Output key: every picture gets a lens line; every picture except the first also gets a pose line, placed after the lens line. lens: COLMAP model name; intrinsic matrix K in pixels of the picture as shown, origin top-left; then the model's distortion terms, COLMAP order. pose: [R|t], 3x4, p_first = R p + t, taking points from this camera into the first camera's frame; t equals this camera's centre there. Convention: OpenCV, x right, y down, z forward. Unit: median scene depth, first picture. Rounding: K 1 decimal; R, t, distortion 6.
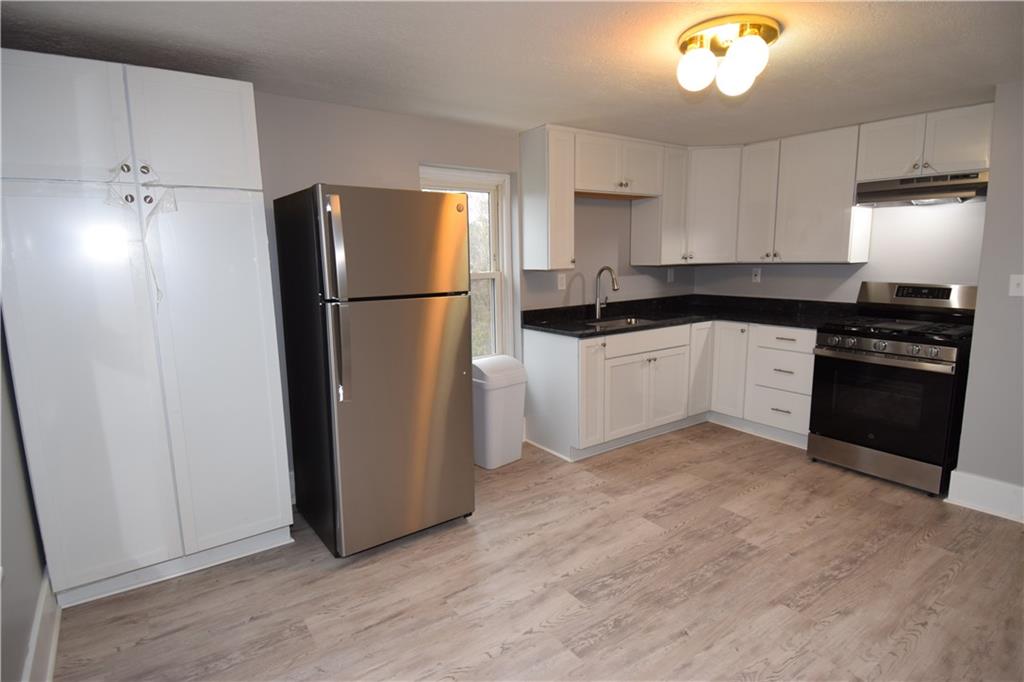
lens RADIAL K [[531.8, 0, 512.2], [0, 531.8, 339.1], [0, 0, 1]] dist [0.058705, -0.062987]
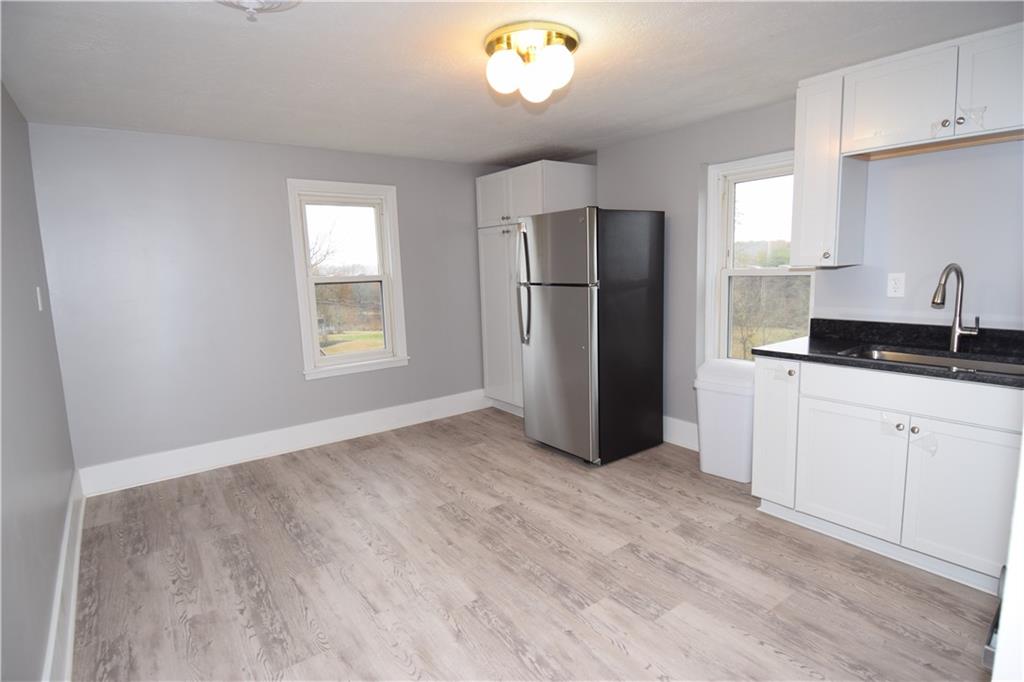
lens RADIAL K [[531.8, 0, 512.2], [0, 531.8, 339.1], [0, 0, 1]] dist [0.058705, -0.062987]
pose [[0.008121, 0.156237, -0.987686, 0.947734], [-0.123426, 0.980323, 0.154058, -0.106984], [0.992321, 0.120655, 0.027245, 0.642466]]
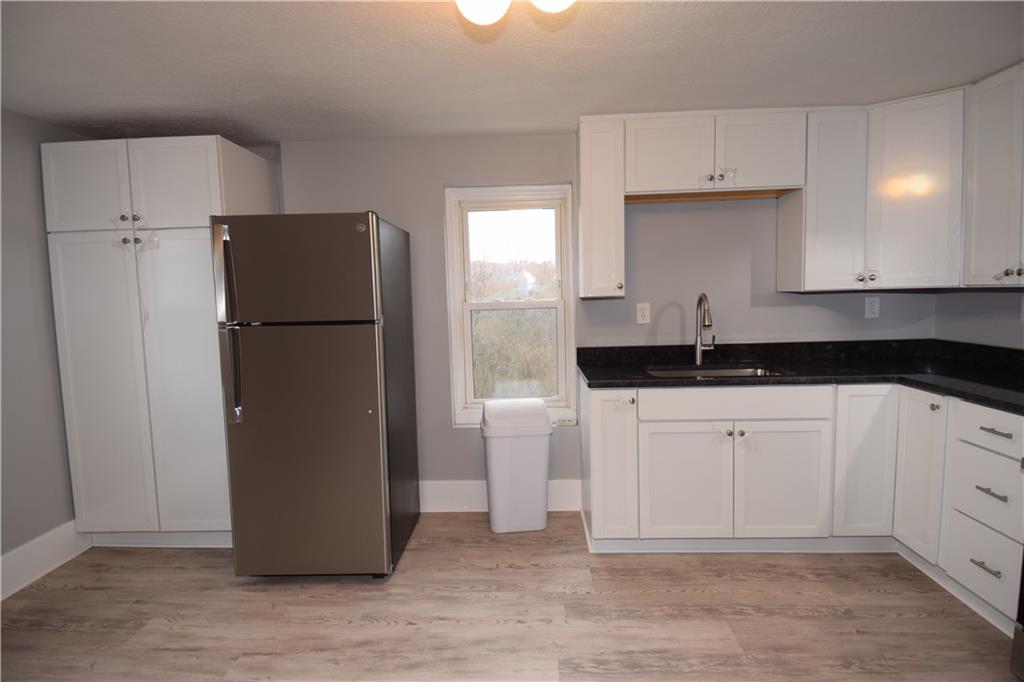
lens RADIAL K [[531.8, 0, 512.2], [0, 531.8, 339.1], [0, 0, 1]] dist [0.058705, -0.062987]
pose [[0.790749, 0.049154, -0.610164, 0.515824], [-0.082536, 0.996230, -0.026710, -0.042782], [0.606551, 0.071481, 0.791824, 0.347605]]
